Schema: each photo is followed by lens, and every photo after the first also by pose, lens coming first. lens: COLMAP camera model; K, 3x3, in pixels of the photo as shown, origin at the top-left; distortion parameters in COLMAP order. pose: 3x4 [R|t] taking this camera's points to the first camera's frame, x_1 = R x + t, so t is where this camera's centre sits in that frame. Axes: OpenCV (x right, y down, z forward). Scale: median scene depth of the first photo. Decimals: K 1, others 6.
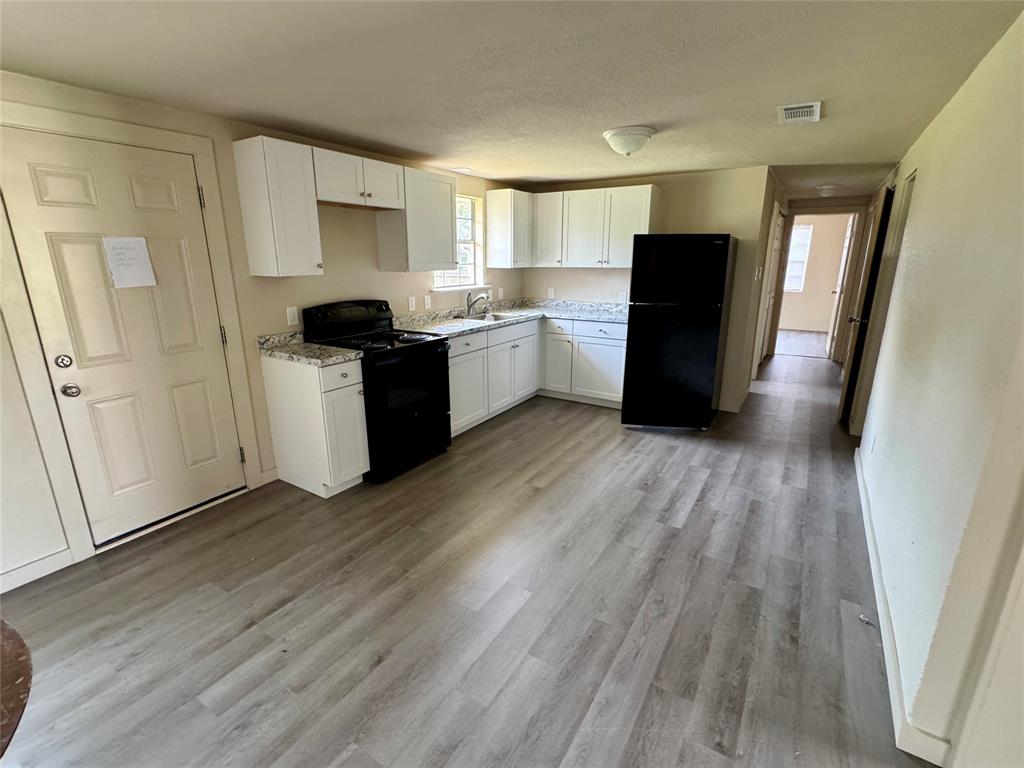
lens RADIAL K [[483.3, 0, 509.6], [0, 483.3, 386.4], [0, 0, 1]] dist [-0.000244, -0.000418]
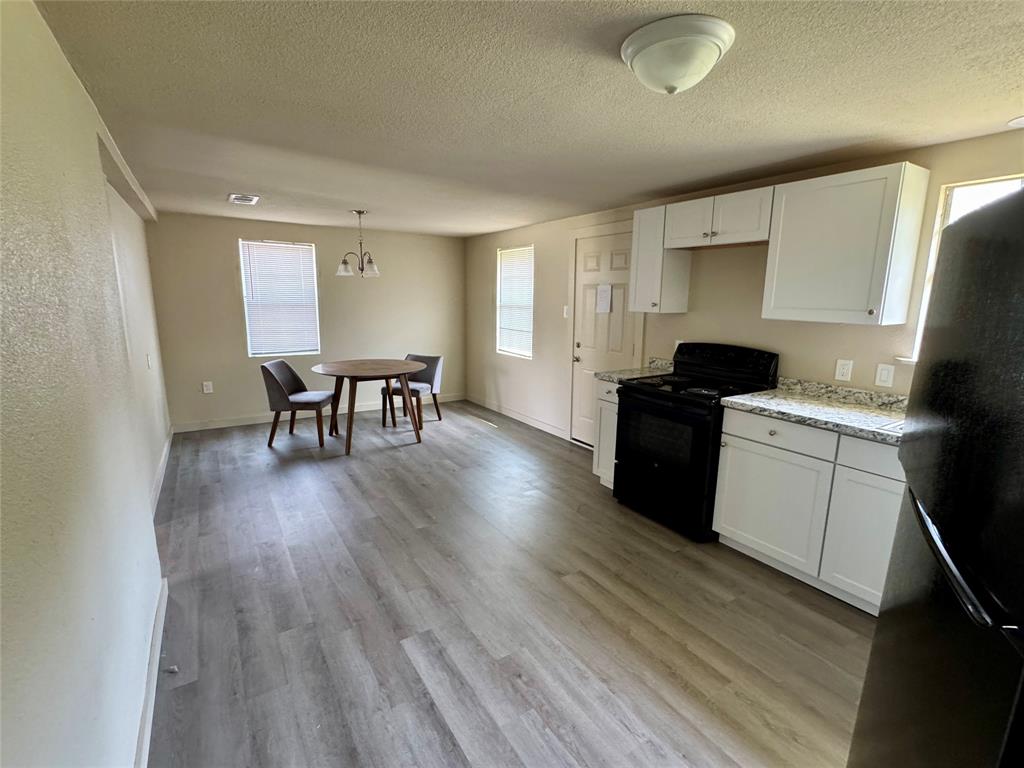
lens RADIAL K [[483.3, 0, 509.6], [0, 483.3, 386.4], [0, 0, 1]] dist [-0.000244, -0.000418]
pose [[-0.436250, 0.165641, -0.884448, 0.834661], [-0.246868, 0.923164, 0.294659, -0.329260], [0.865299, 0.346887, -0.361839, 1.203363]]
